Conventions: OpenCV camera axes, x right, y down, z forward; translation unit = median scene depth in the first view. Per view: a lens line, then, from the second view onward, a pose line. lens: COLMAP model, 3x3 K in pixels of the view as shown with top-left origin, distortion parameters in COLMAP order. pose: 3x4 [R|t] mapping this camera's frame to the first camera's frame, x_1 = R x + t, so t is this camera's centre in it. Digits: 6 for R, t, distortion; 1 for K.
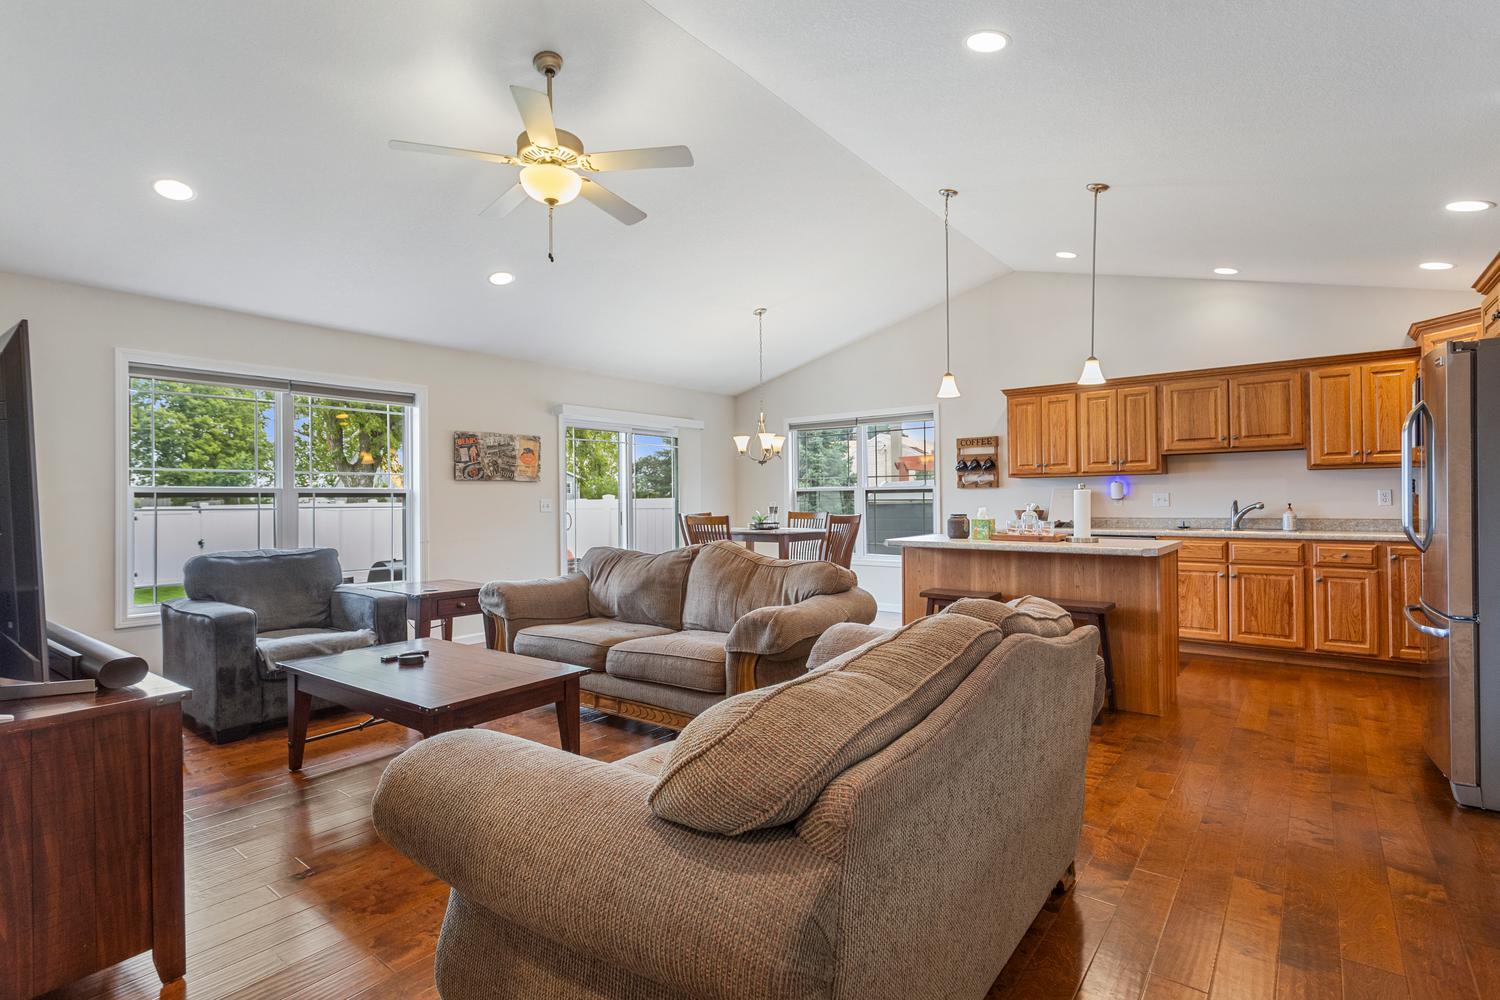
lens RADIAL K [[722.7, 0, 743.4], [0, 722.7, 495.4], [0, 0, 1]] dist [0.003057, 0.000280]
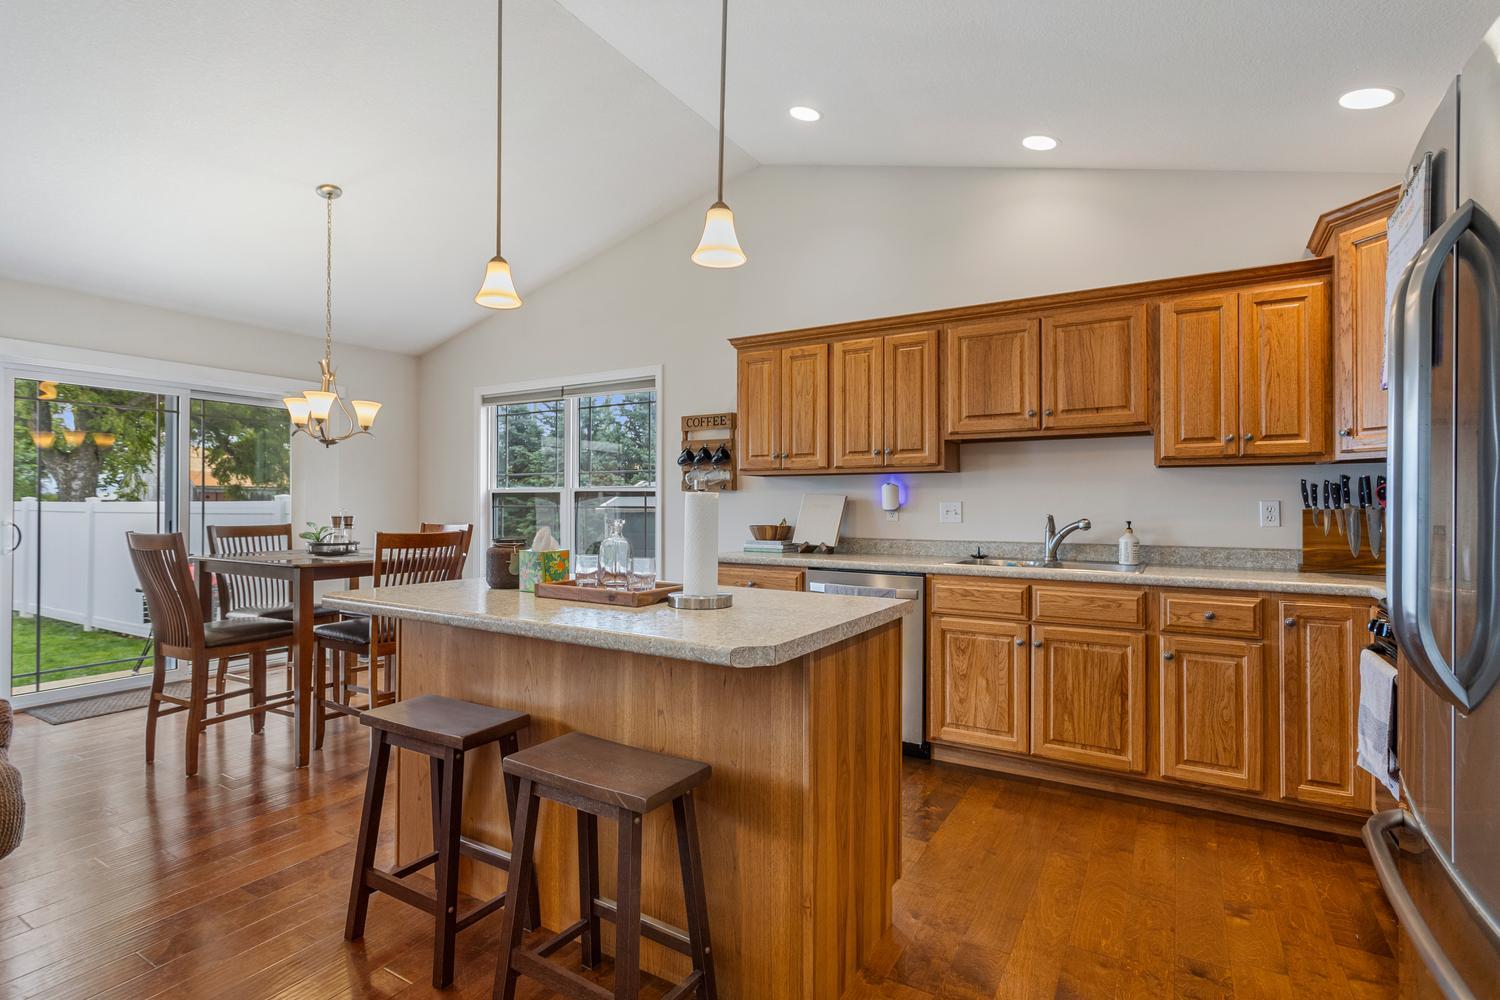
lens RADIAL K [[725.7, 0, 745.7], [0, 725.7, 499.6], [0, 0, 1]] dist [0.002399, 0.000644]
pose [[0.991417, 0.013003, 0.130091, 0.342759], [-0.012998, 0.999915, -0.000885, -0.002528], [-0.130091, -0.000813, 0.991502, 0.420051]]
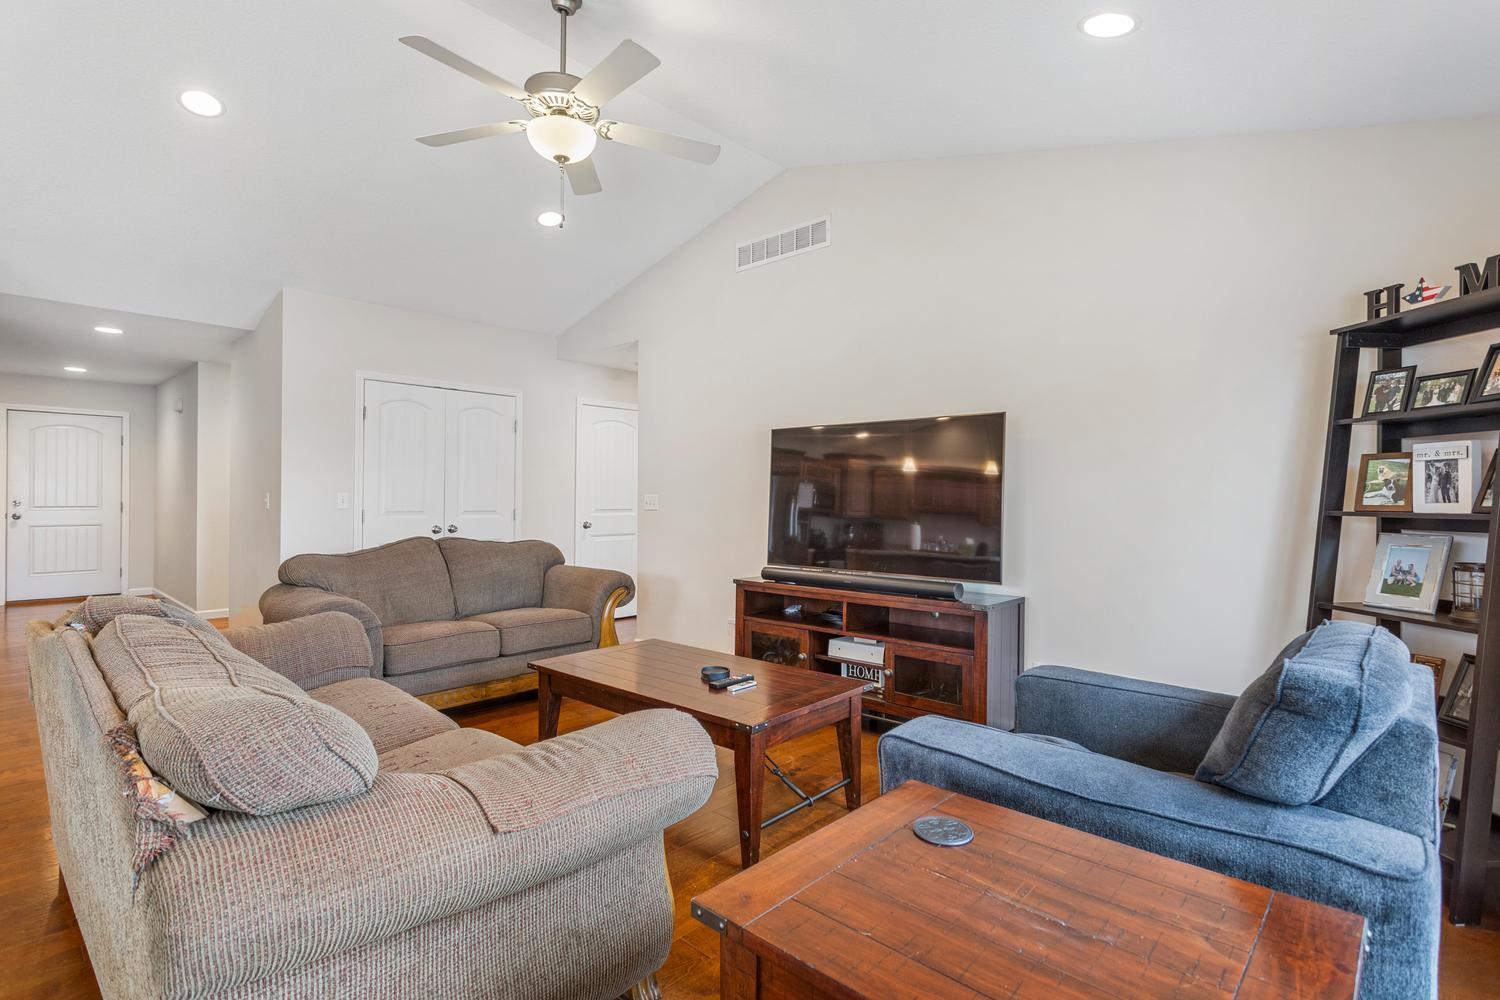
lens RADIAL K [[718.5, 0, 746.5], [0, 718.5, 498.3], [0, 0, 1]] dist [0.004330, 0.000082]
pose [[-0.996901, 0.007133, 0.078337, -0.328920], [0.006719, 0.999962, -0.005553, 0.008586], [-0.078374, -0.005010, -0.996911, 1.101224]]
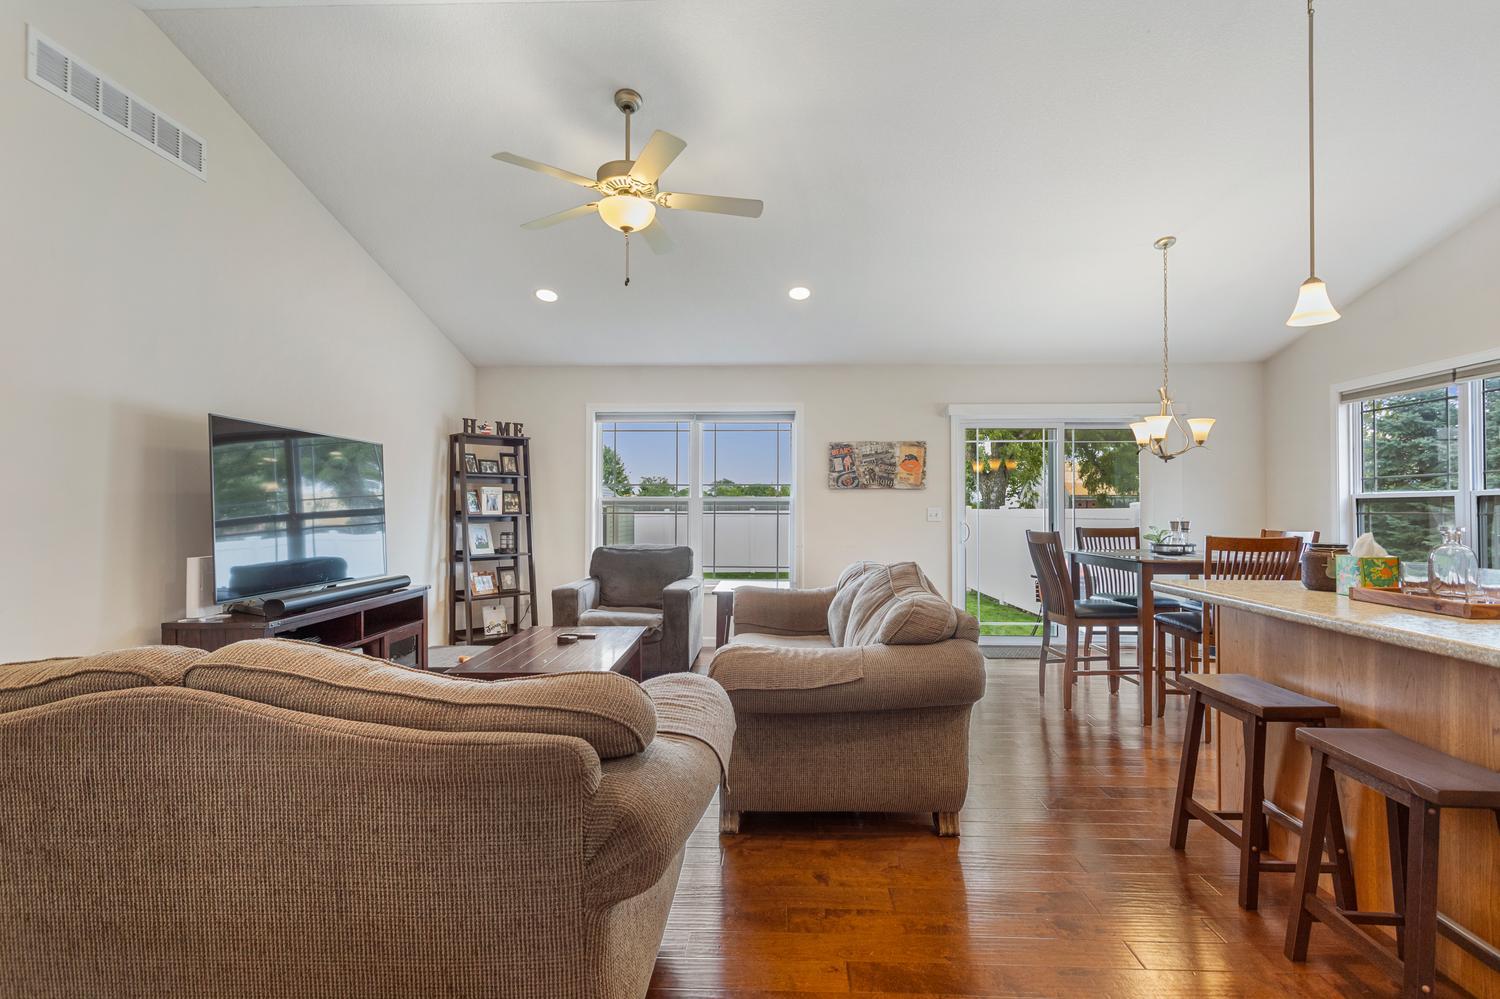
lens RADIAL K [[718.5, 0, 746.5], [0, 718.5, 497.8], [0, 0, 1]] dist [0.004330, 0.000082]
pose [[0.588157, -0.002654, -0.808743, 0.410614], [-0.001231, 0.999991, -0.004177, -0.004098], [0.808746, 0.003452, 0.588148, 0.309062]]
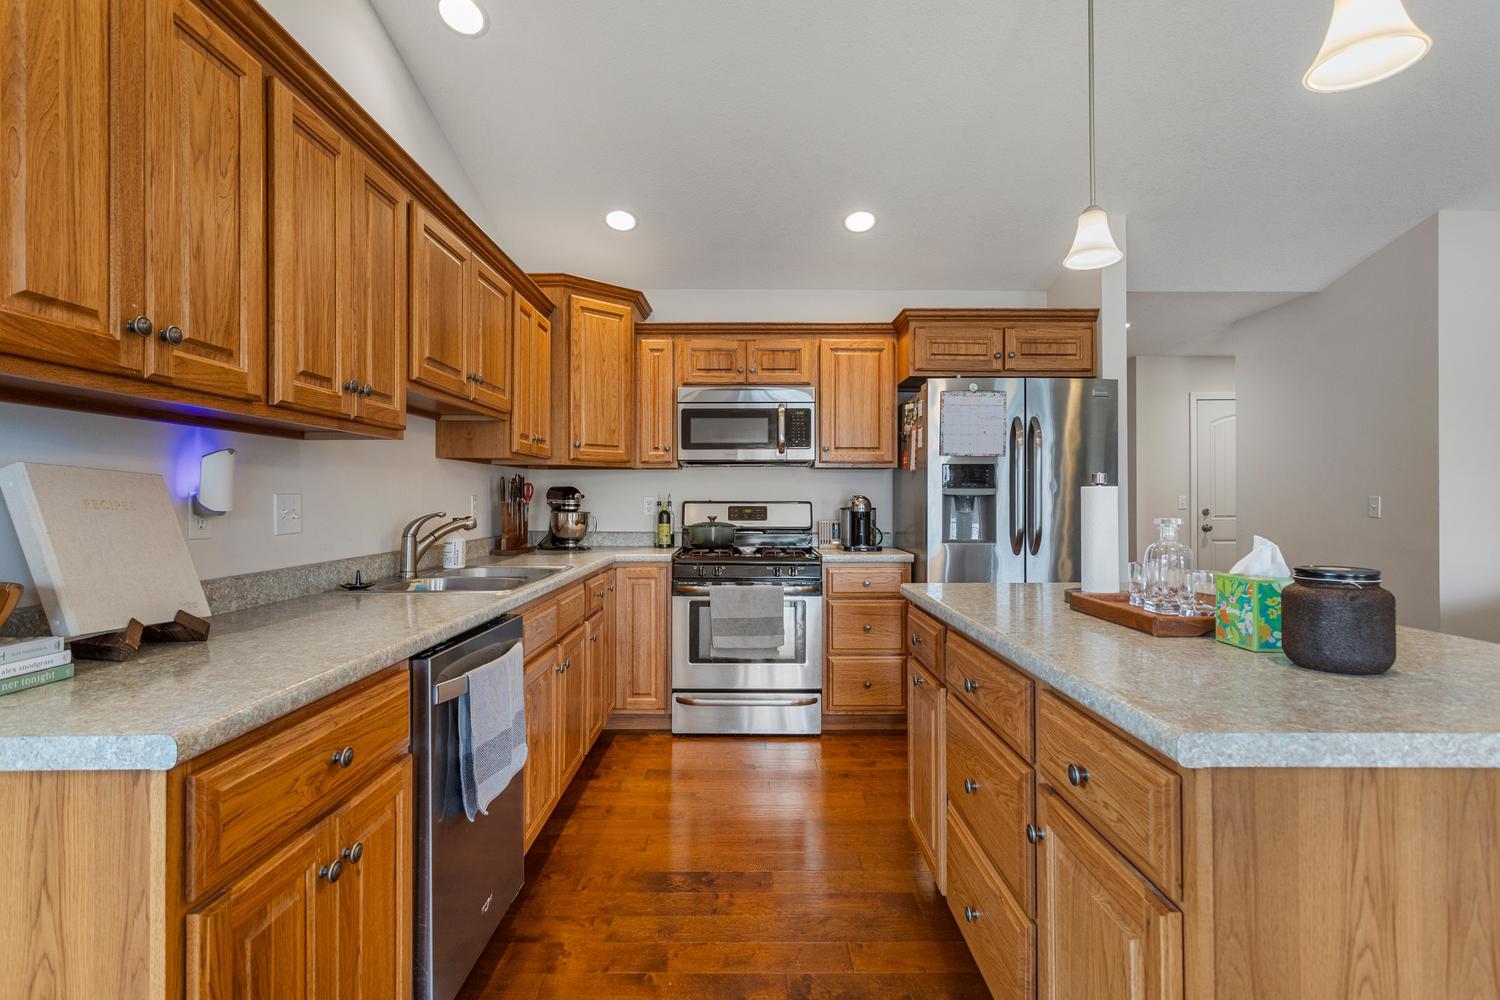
lens RADIAL K [[718.5, 0, 746.5], [0, 718.5, 498.3], [0, 0, 1]] dist [0.004330, 0.000082]
pose [[-0.621497, 0.013975, 0.783292, 0.200942], [0.003045, 0.999876, -0.015423, 0.004672], [-0.783411, -0.007200, -0.621463, 1.139797]]
